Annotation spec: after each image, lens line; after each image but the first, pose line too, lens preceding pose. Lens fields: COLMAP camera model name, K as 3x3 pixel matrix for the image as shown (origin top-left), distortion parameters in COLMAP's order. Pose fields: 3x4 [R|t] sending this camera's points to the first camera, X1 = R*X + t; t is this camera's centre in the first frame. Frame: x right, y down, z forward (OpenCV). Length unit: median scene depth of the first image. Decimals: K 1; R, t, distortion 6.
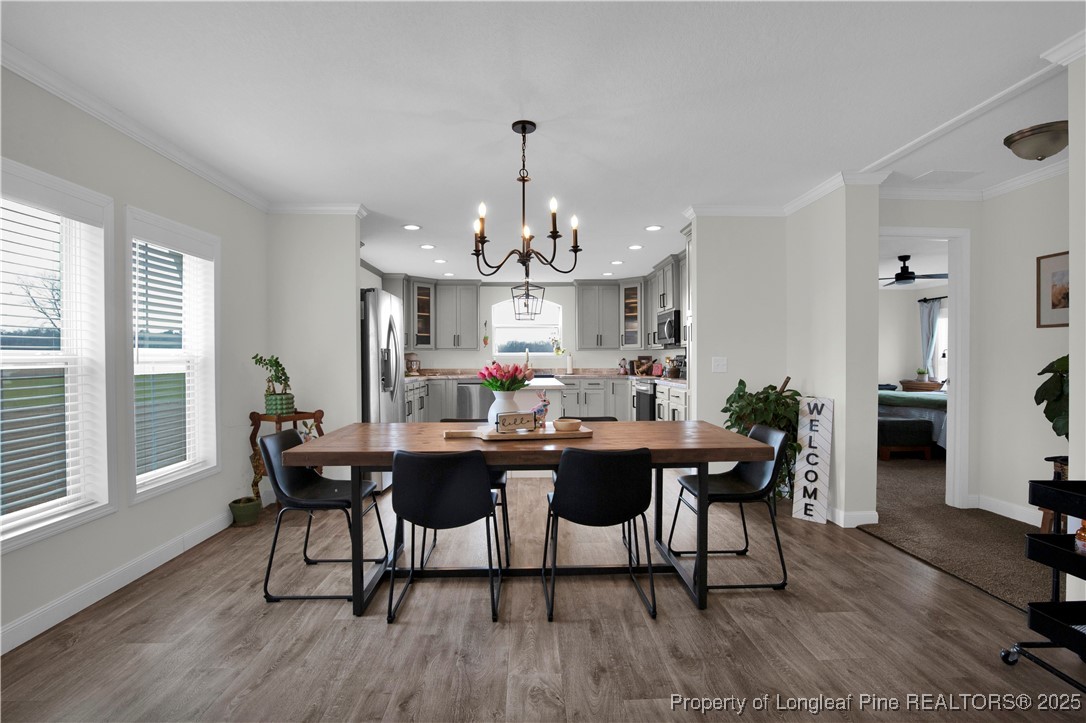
lens RADIAL K [[507.7, 0, 543.0], [0, 507.7, 361.5], [0, 0, 1]] dist [-0.027526, 0.000194]
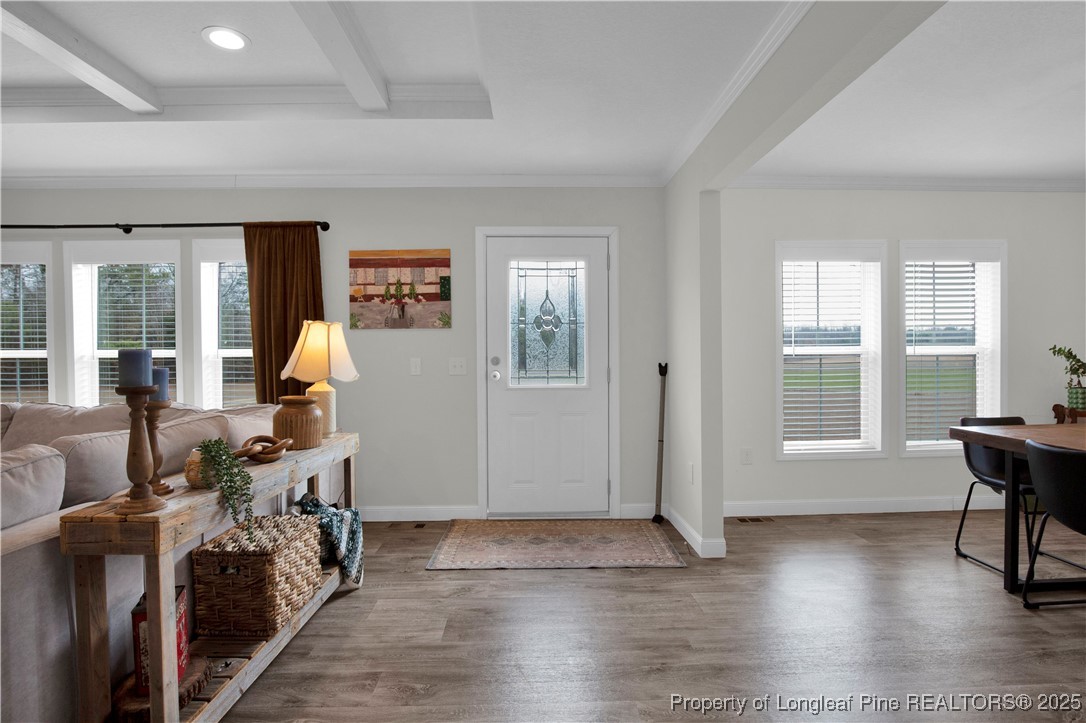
lens RADIAL K [[507.7, 0, 543.0], [0, 507.7, 361.5], [0, 0, 1]] dist [-0.027526, 0.000194]
pose [[-0.032276, 0.016449, -0.999344, 0.430967], [0.004674, 0.999856, 0.016306, -0.003064], [0.999468, -0.004145, -0.032349, 0.033623]]
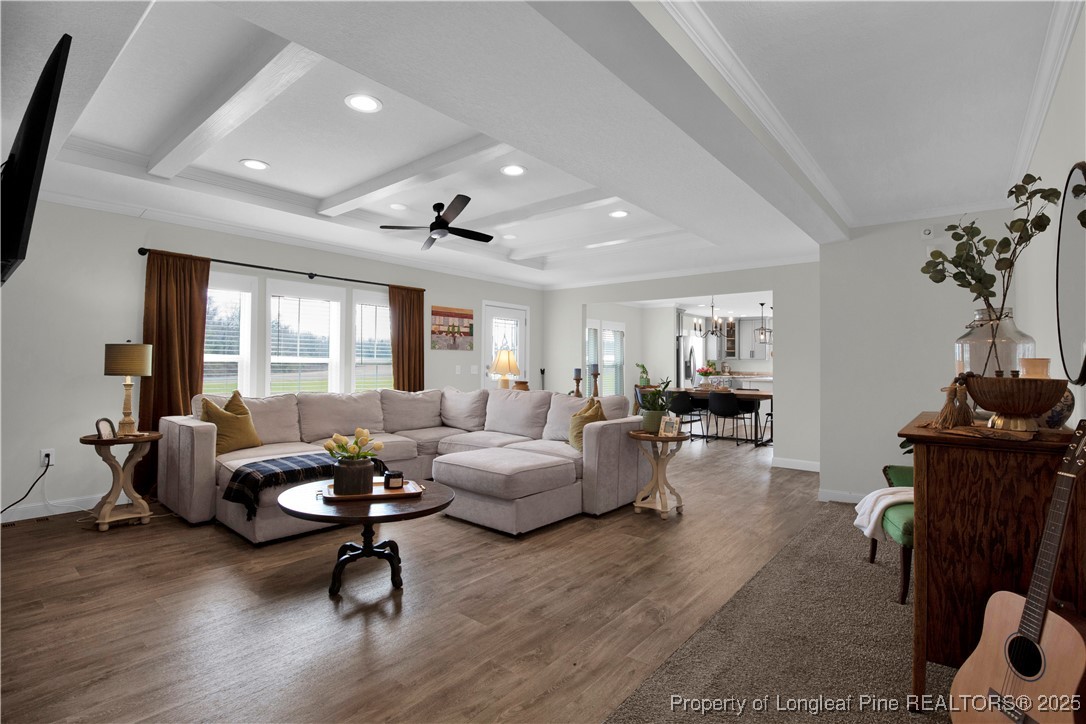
lens RADIAL K [[507.7, 0, 543.0], [0, 507.7, 362.0], [0, 0, 1]] dist [-0.027526, 0.000194]
pose [[0.727290, 0.004893, -0.686312, 0.964362], [-0.011277, 0.999925, -0.004822, -0.001503], [0.686237, 0.011246, 0.727291, -1.374645]]
